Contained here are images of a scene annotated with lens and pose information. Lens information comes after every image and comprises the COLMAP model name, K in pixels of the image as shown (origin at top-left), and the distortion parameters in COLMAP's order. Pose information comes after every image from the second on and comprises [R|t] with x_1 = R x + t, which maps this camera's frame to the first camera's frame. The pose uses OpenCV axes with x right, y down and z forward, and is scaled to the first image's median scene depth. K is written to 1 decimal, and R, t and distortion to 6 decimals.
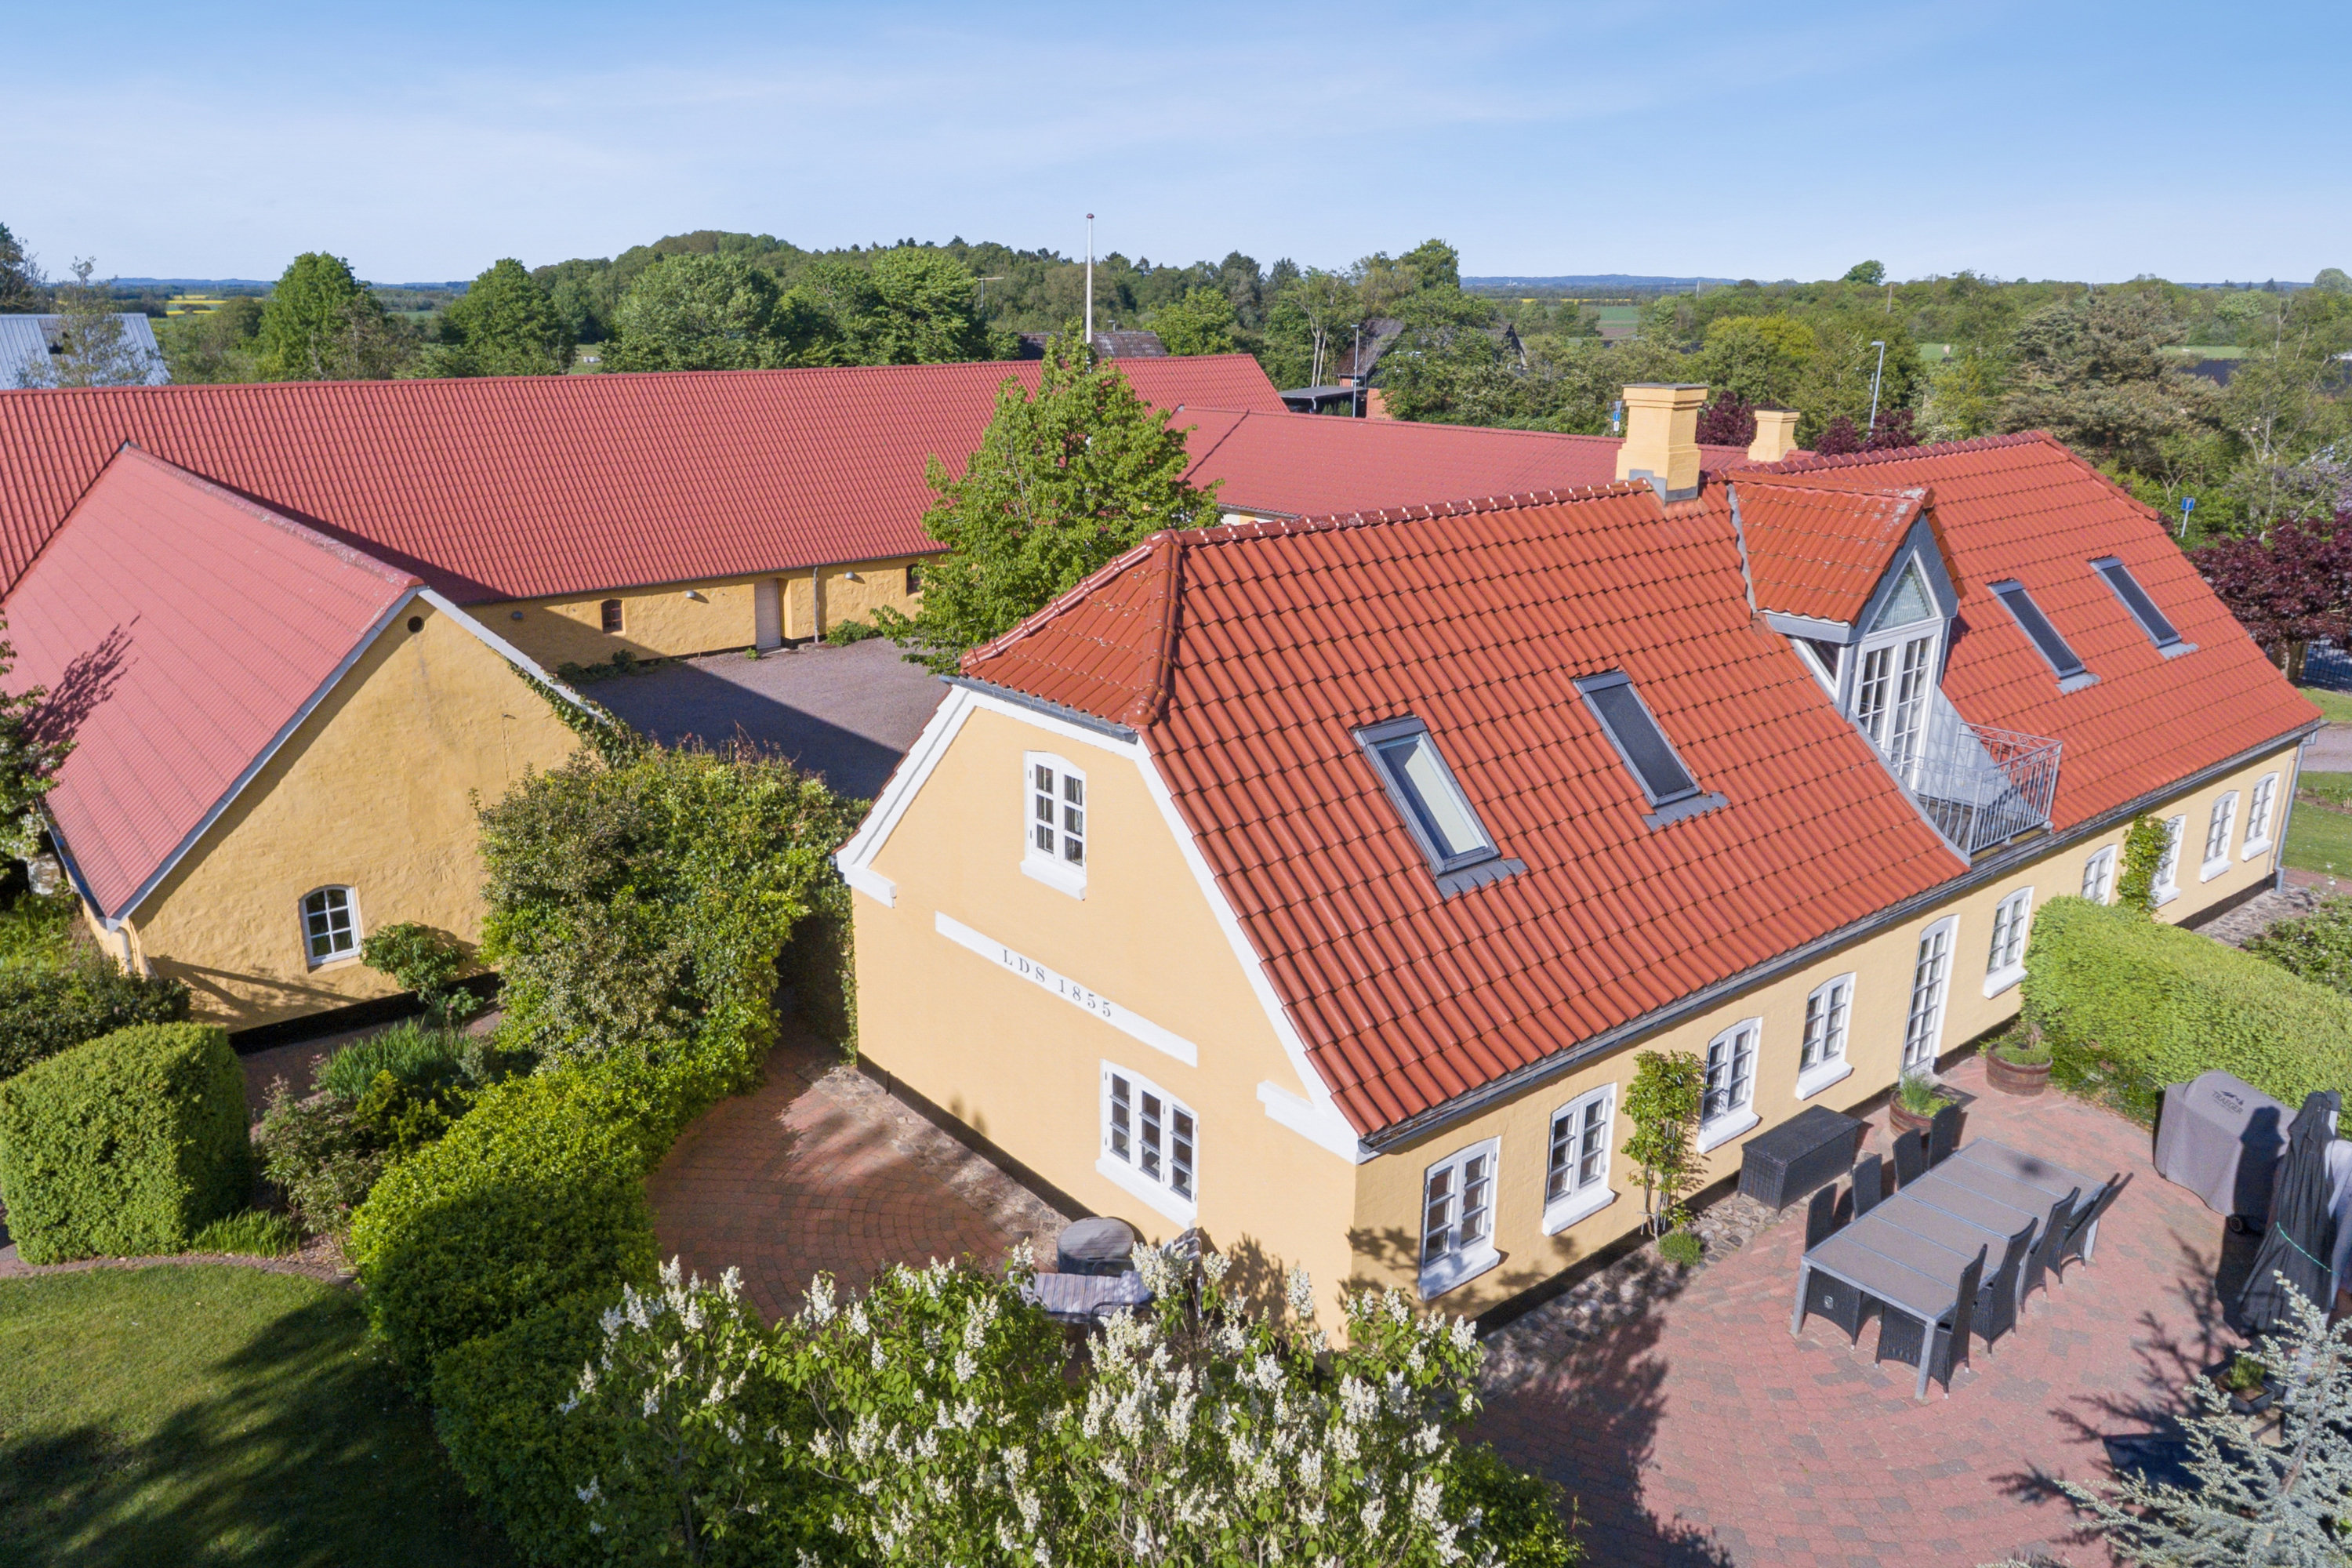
lens RADIAL K [[1586.8, 0, 1161.4], [0, 1586.8, 779.3], [0, 0, 1]] dist [0.002268, 0.009105]
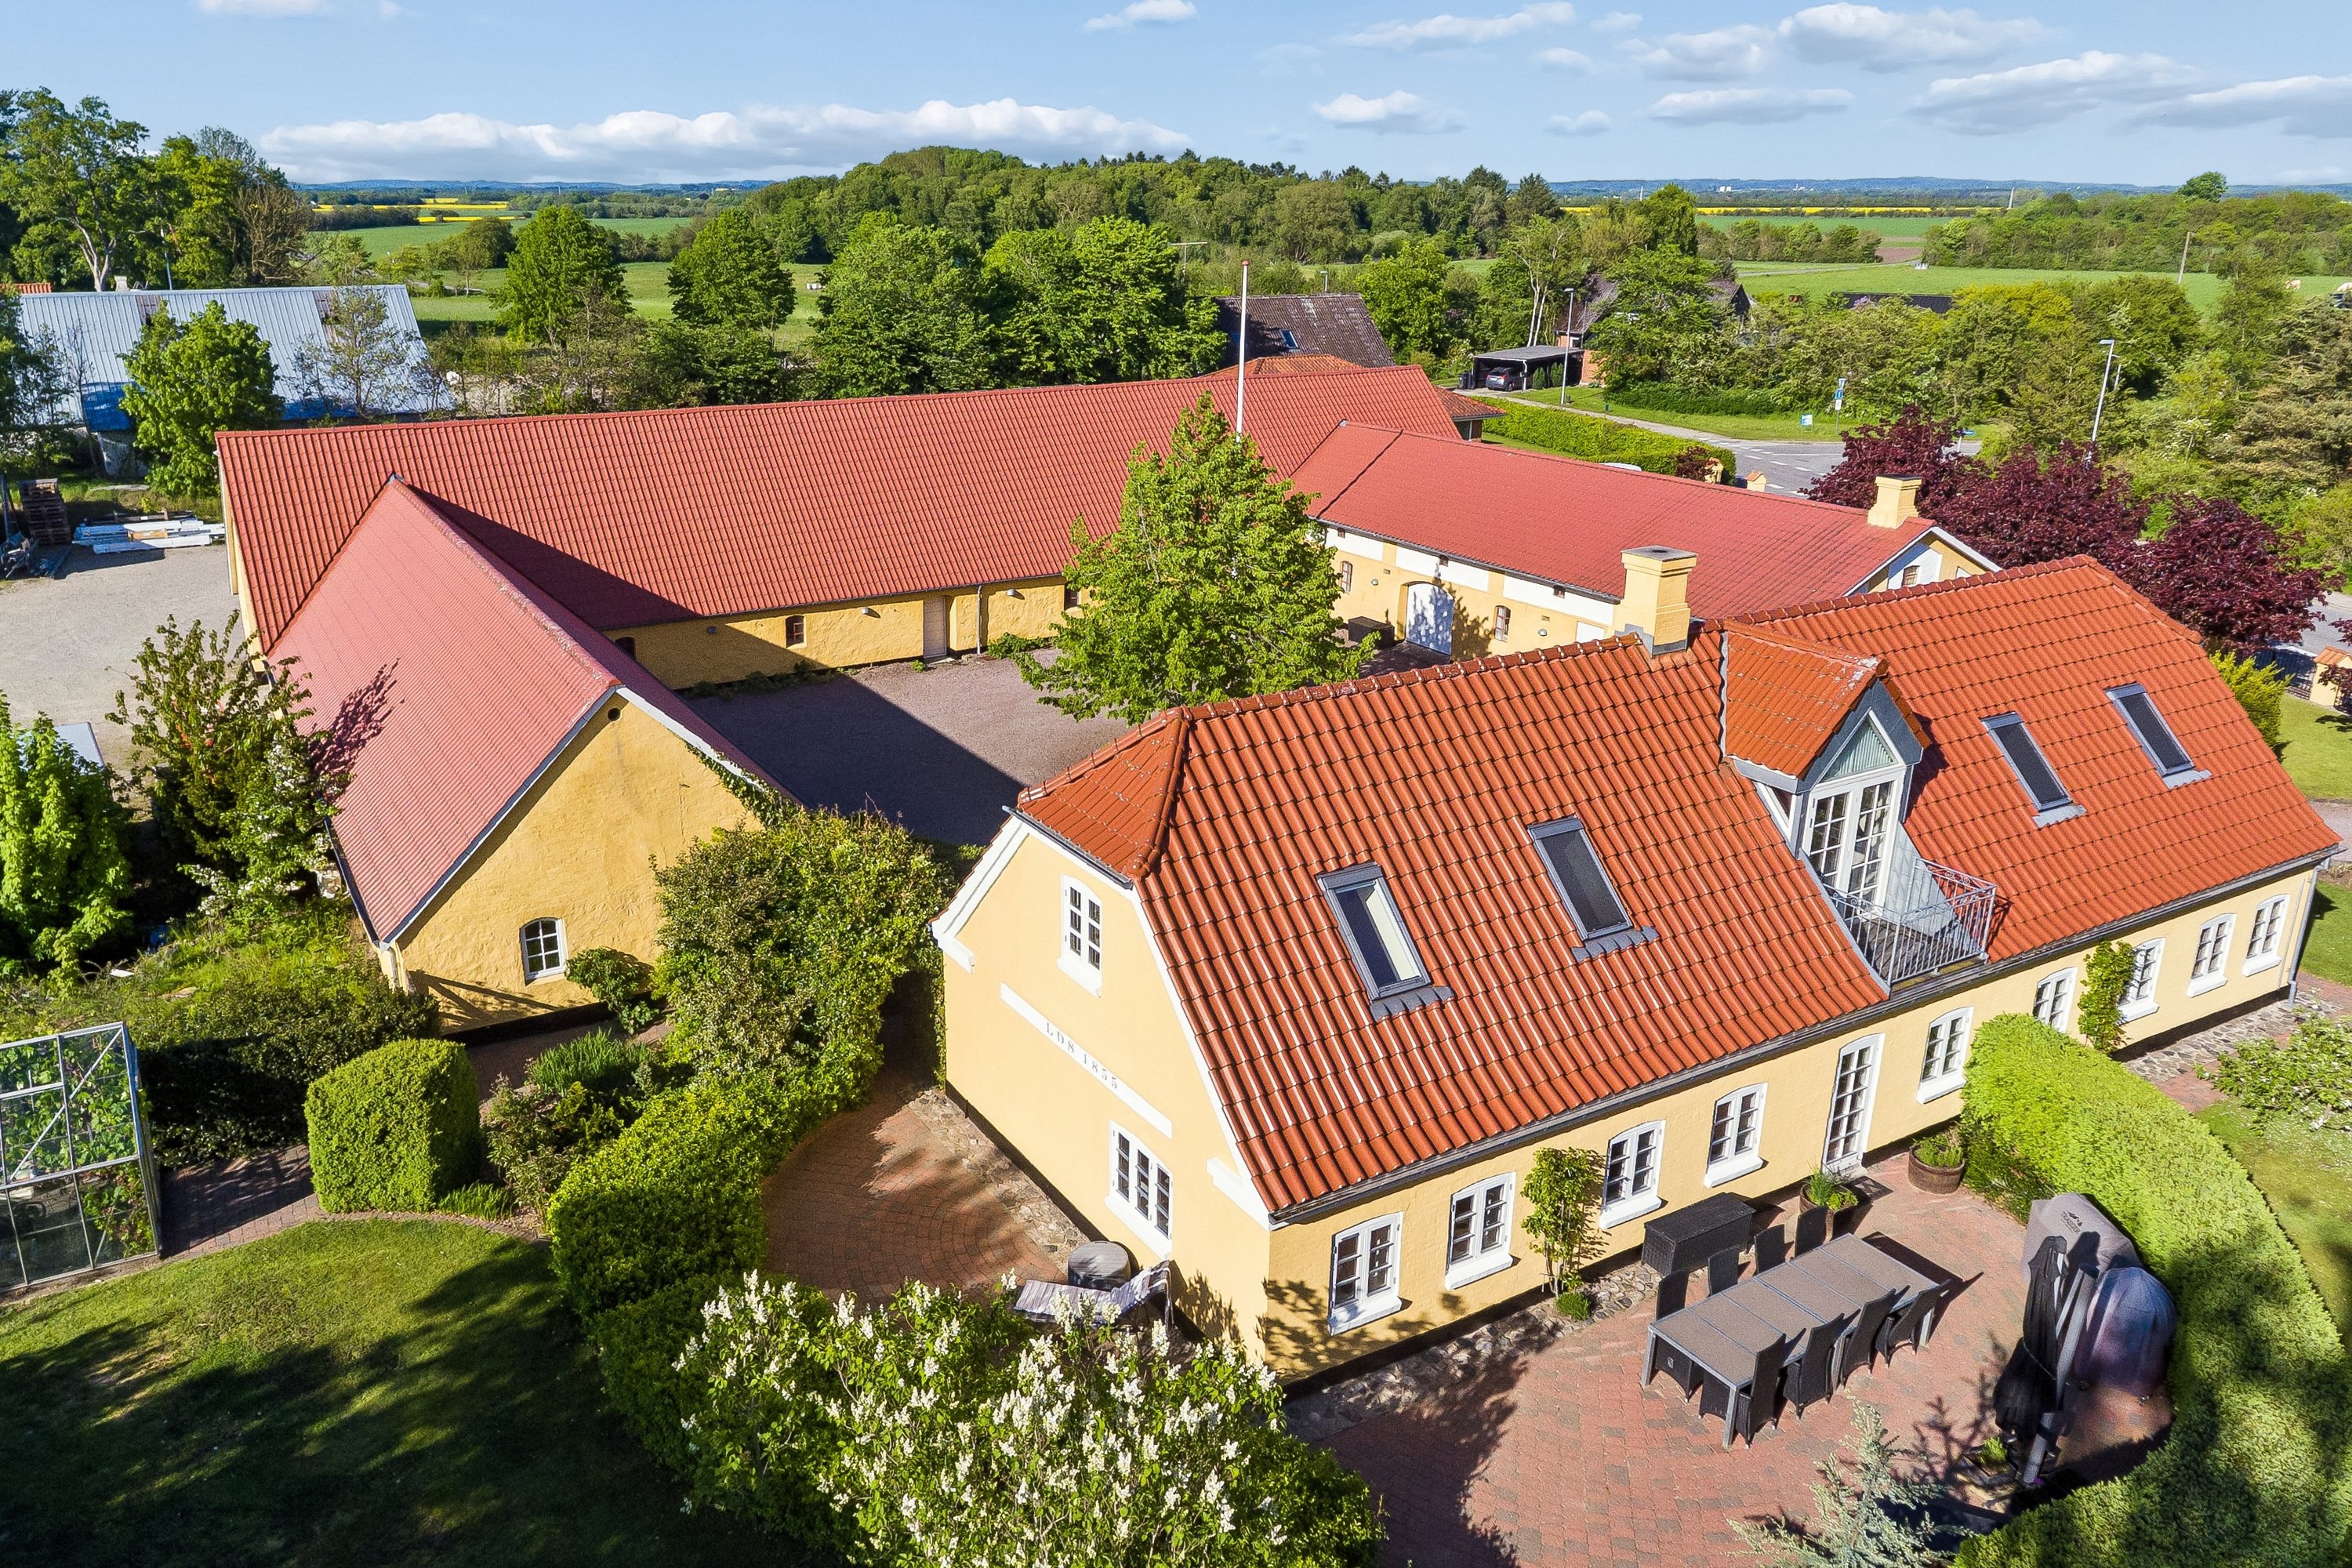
lens RADIAL K [[1651.3, 0, 1176.0], [0, 1651.3, 784.0], [0, 0, 1]] dist [0.004305, 0.003426]
pose [[0.991300, 0.050497, -0.121552, 0.146413], [-0.045071, 0.997878, 0.046983, -0.142212], [0.123667, -0.041096, 0.991472, -0.266387]]
